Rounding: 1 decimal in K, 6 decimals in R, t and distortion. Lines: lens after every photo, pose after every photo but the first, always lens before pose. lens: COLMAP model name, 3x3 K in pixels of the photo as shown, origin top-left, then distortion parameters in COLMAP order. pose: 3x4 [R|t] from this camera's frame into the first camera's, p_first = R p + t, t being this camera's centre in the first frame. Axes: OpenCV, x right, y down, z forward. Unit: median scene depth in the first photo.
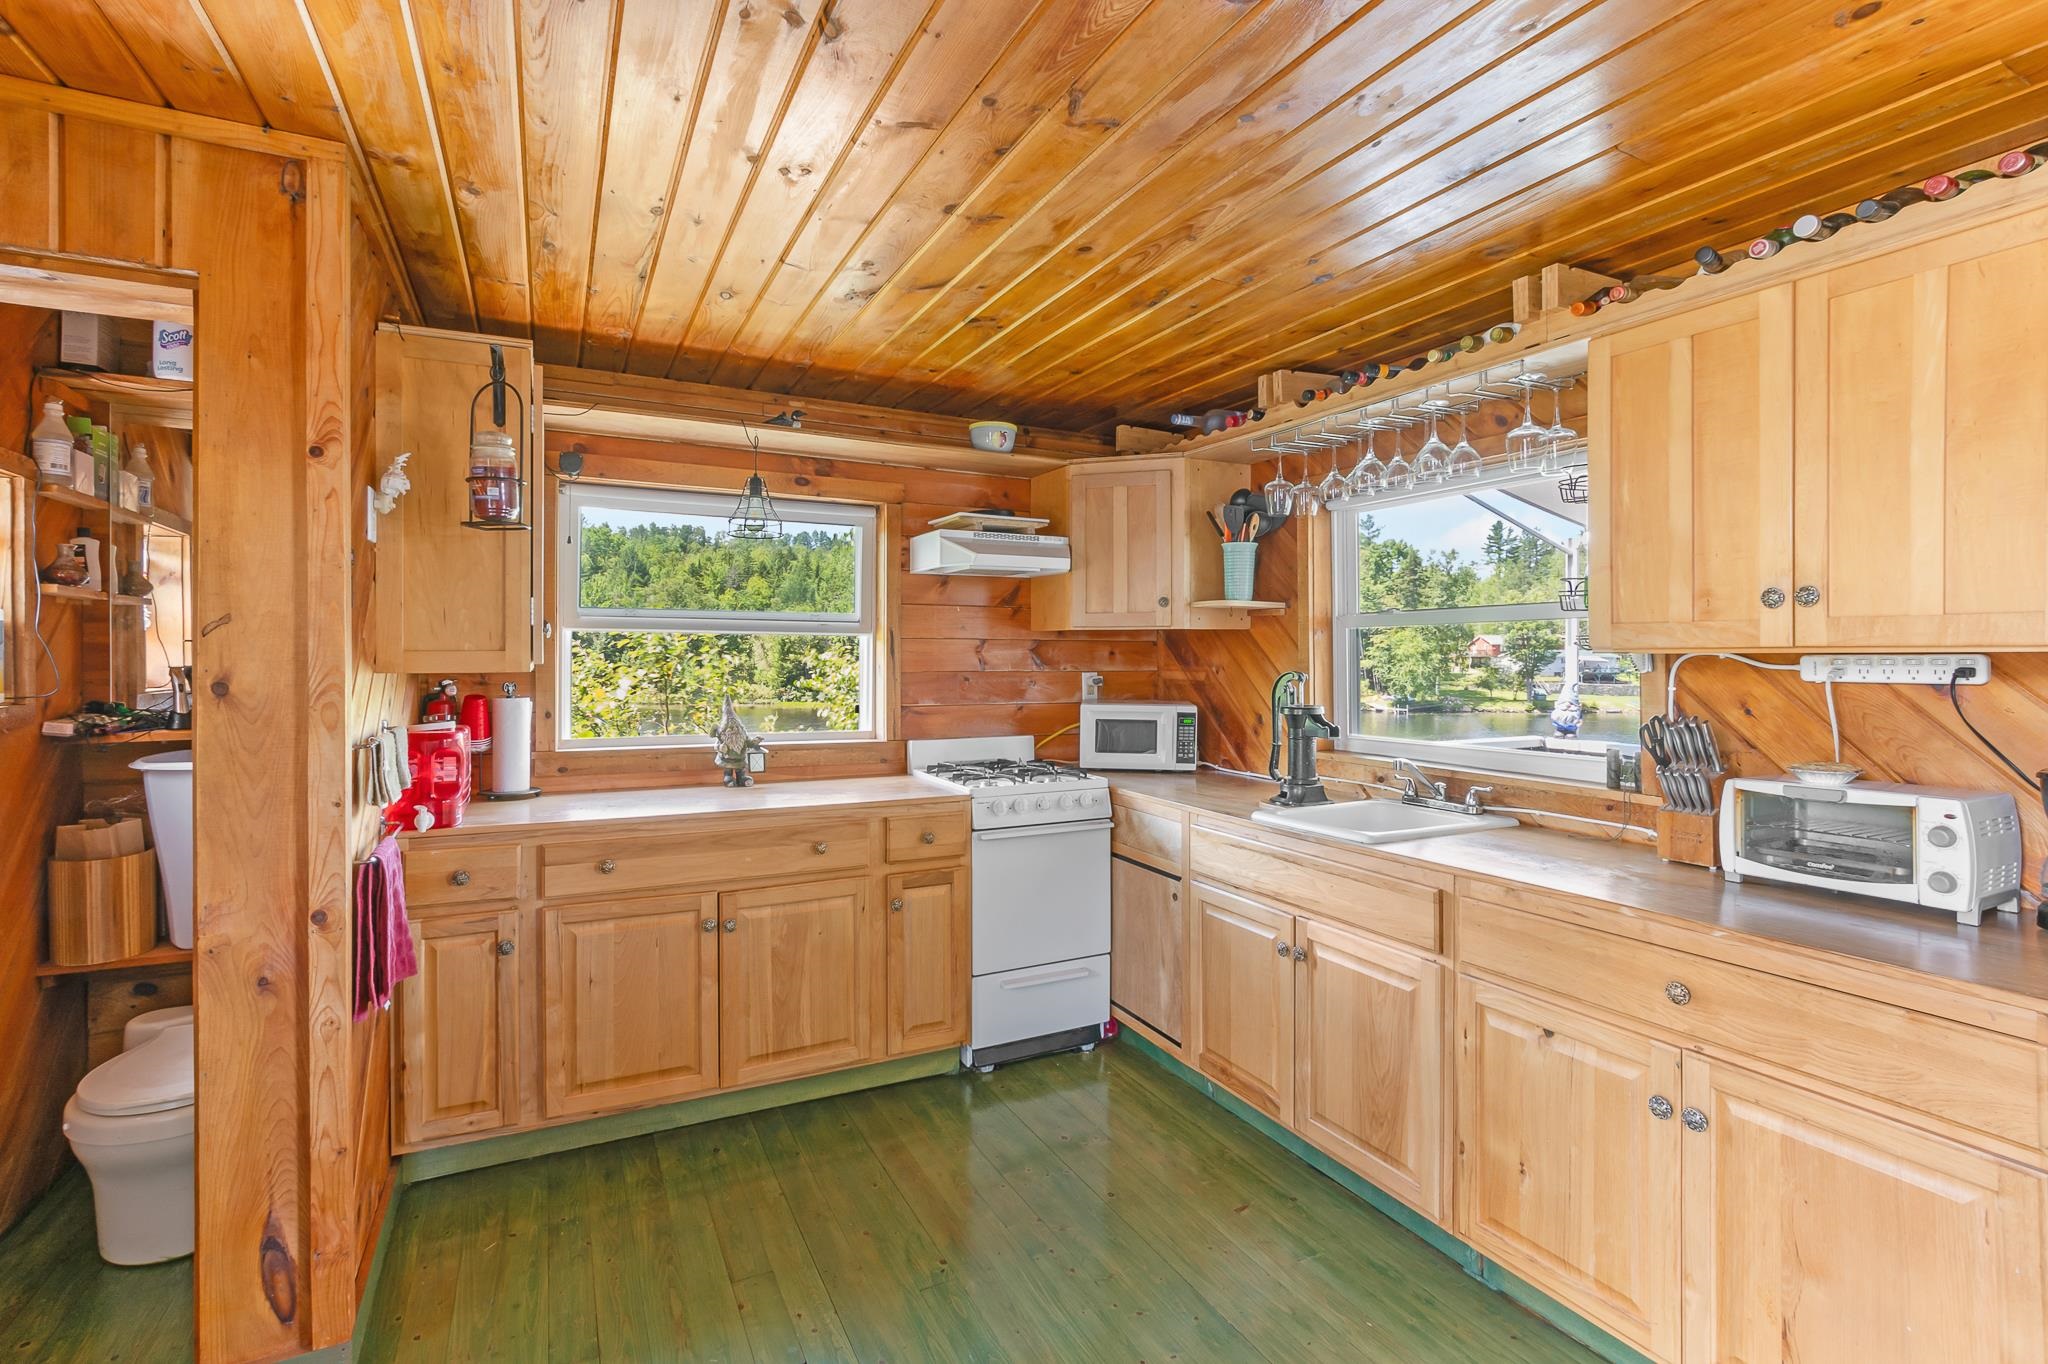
lens RADIAL K [[946.5, 0, 1029.9], [0, 946.5, 658.0], [0, 0, 1]] dist [-0.010148, 0.001635]
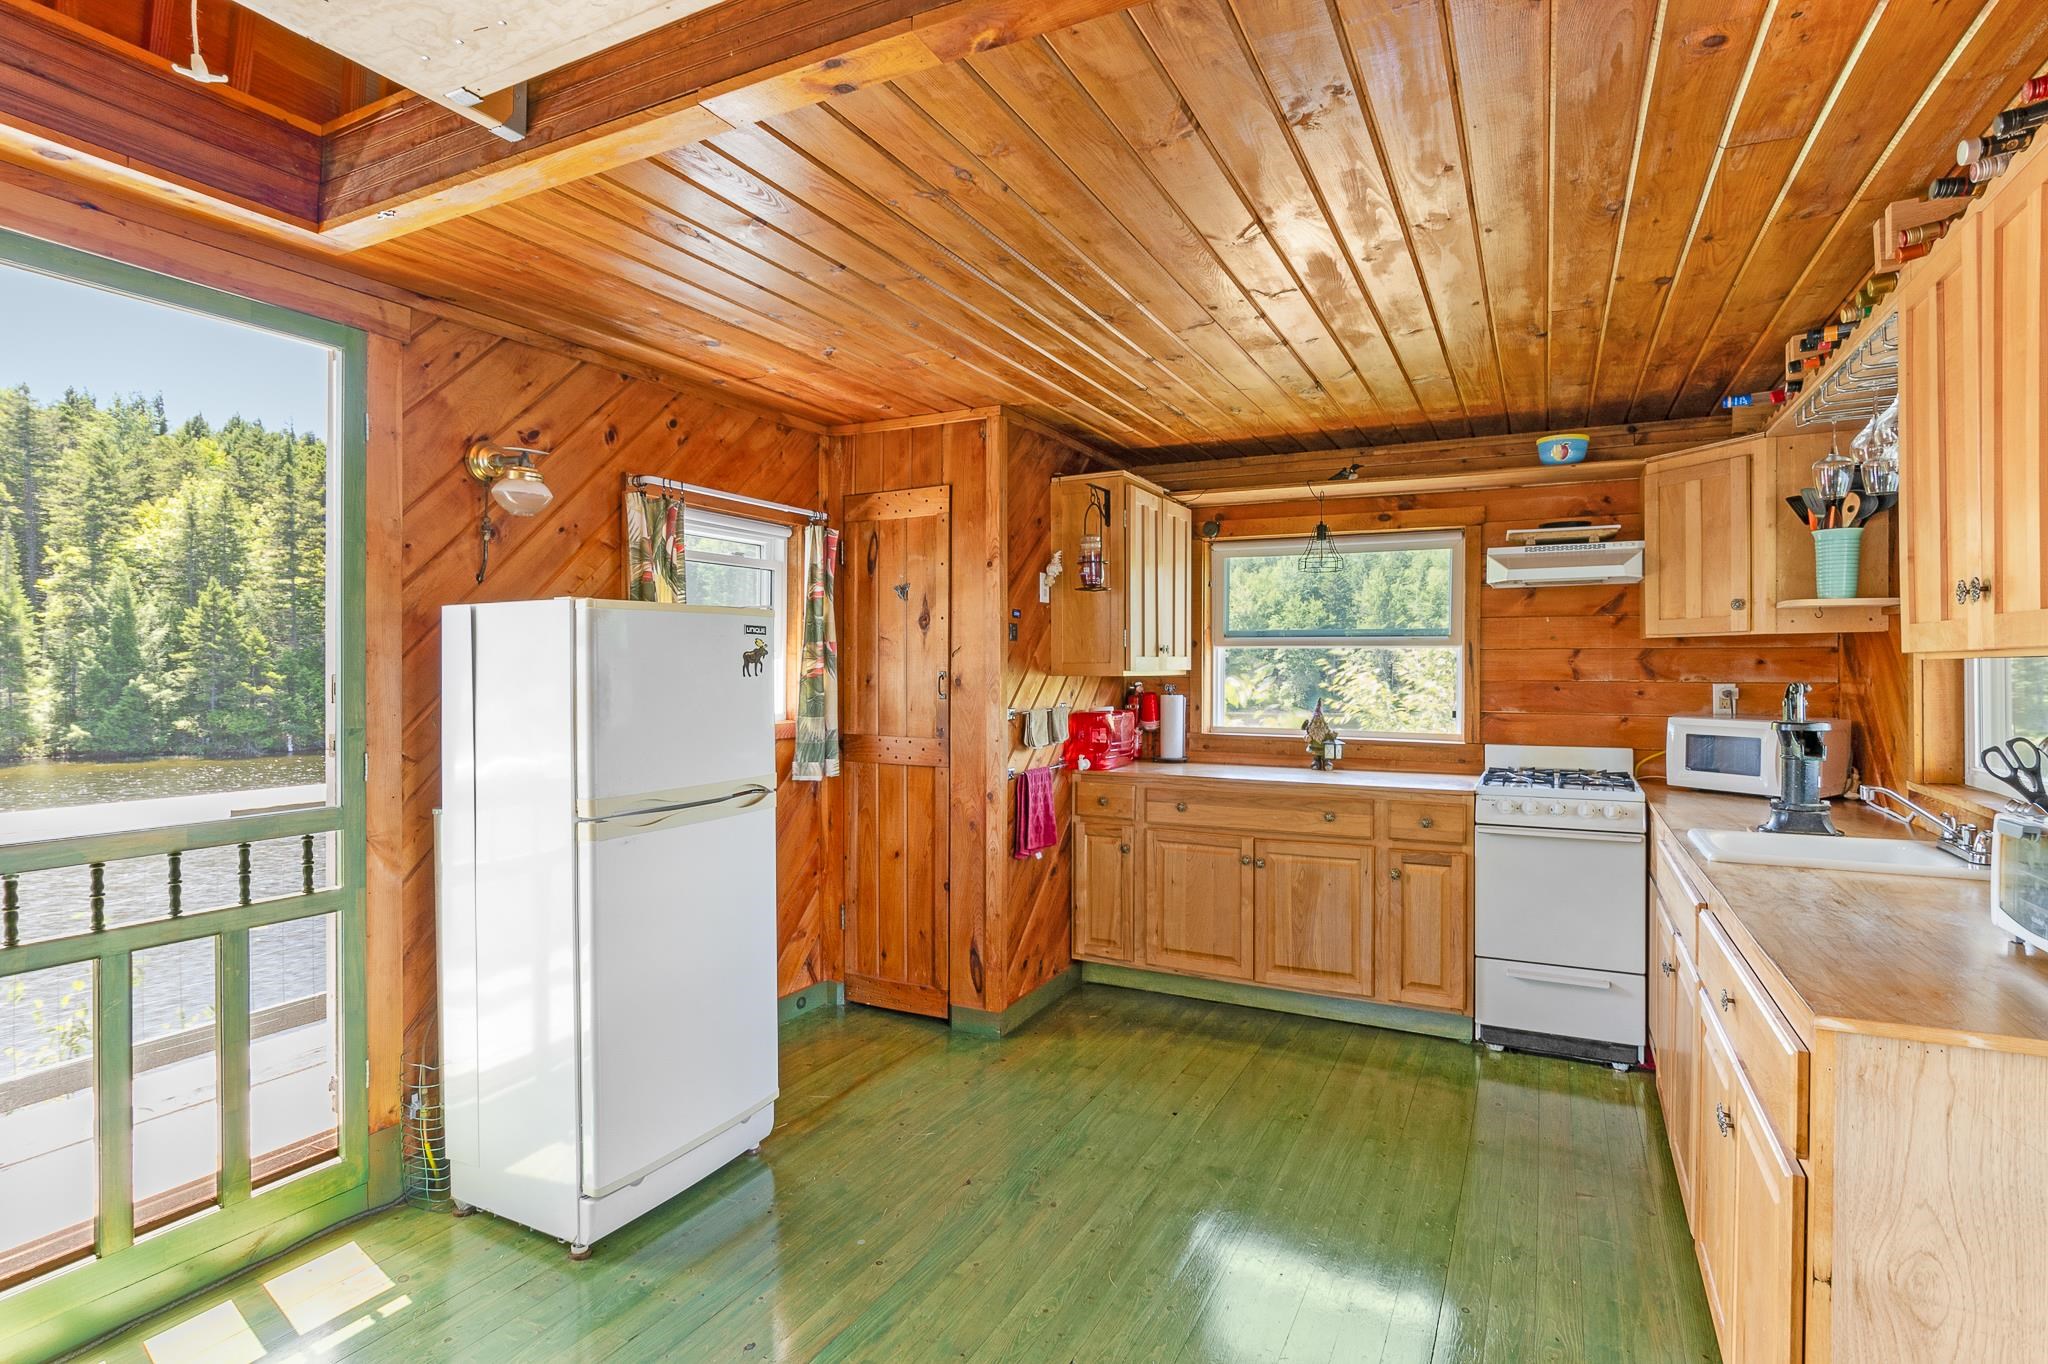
lens RADIAL K [[1029.4, 0, 1019.7], [0, 1029.4, 676.4], [0, 0, 1]] dist [-0.002743, 0.000057]
pose [[0.586731, 0.005339, -0.809764, 0.720453], [-0.000325, 0.999980, 0.006357, 0.003858], [0.809782, -0.003466, 0.586721, -0.161443]]
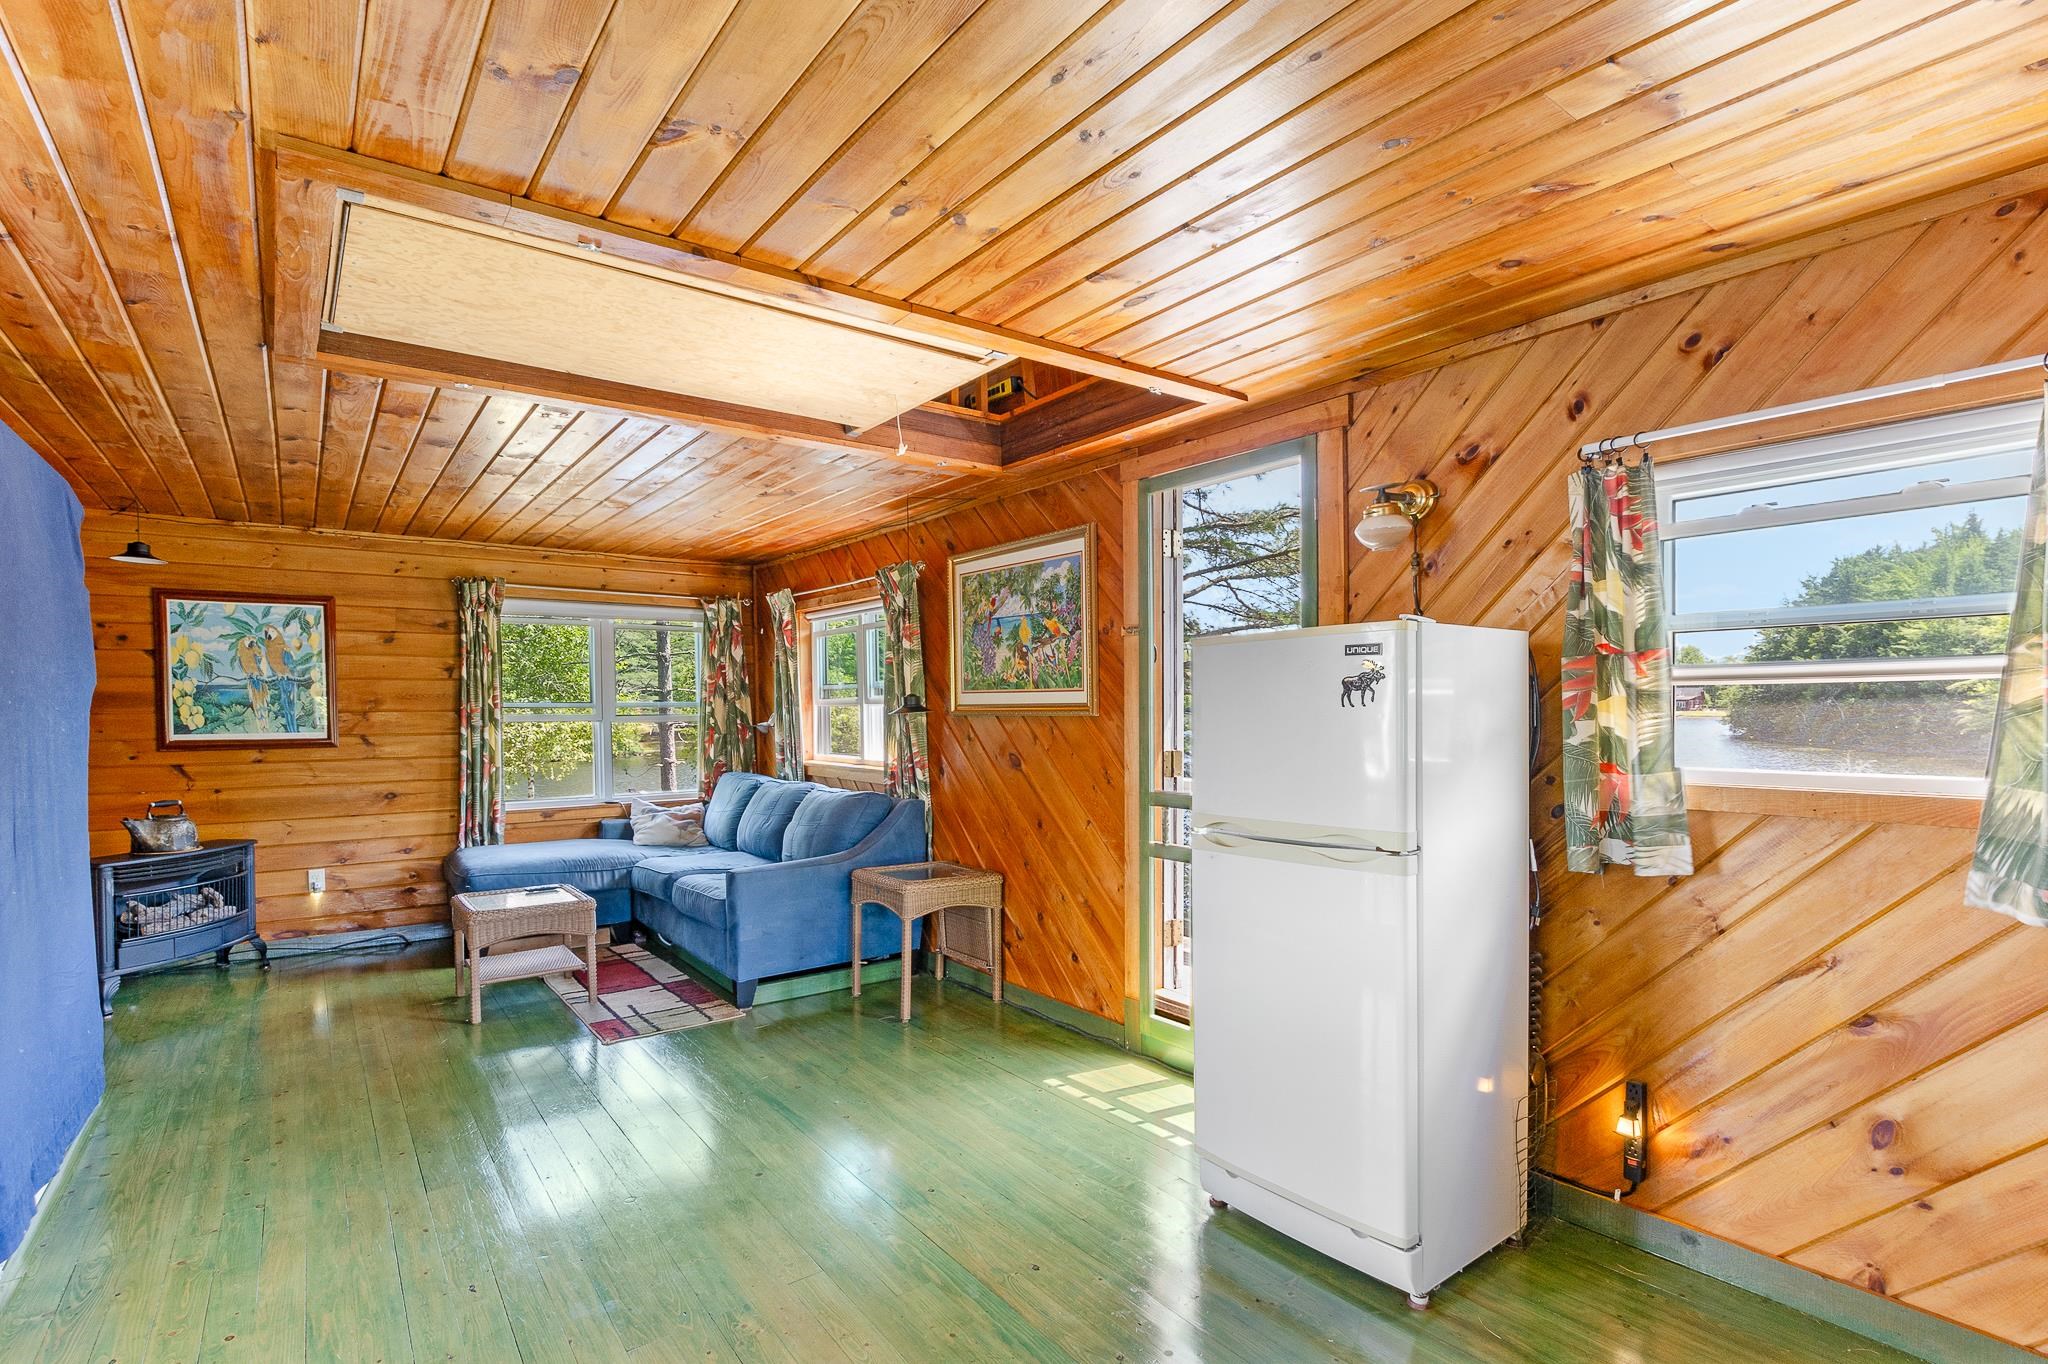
lens RADIAL K [[972.3, 0, 1042.3], [0, 972.3, 725.2], [0, 0, 1]] dist [-0.004911, -0.000775]
pose [[-0.981868, 0.010752, -0.189260, 0.076255], [0.007541, 0.999815, 0.017676, 0.009711], [0.189415, 0.015928, -0.981768, 1.088604]]
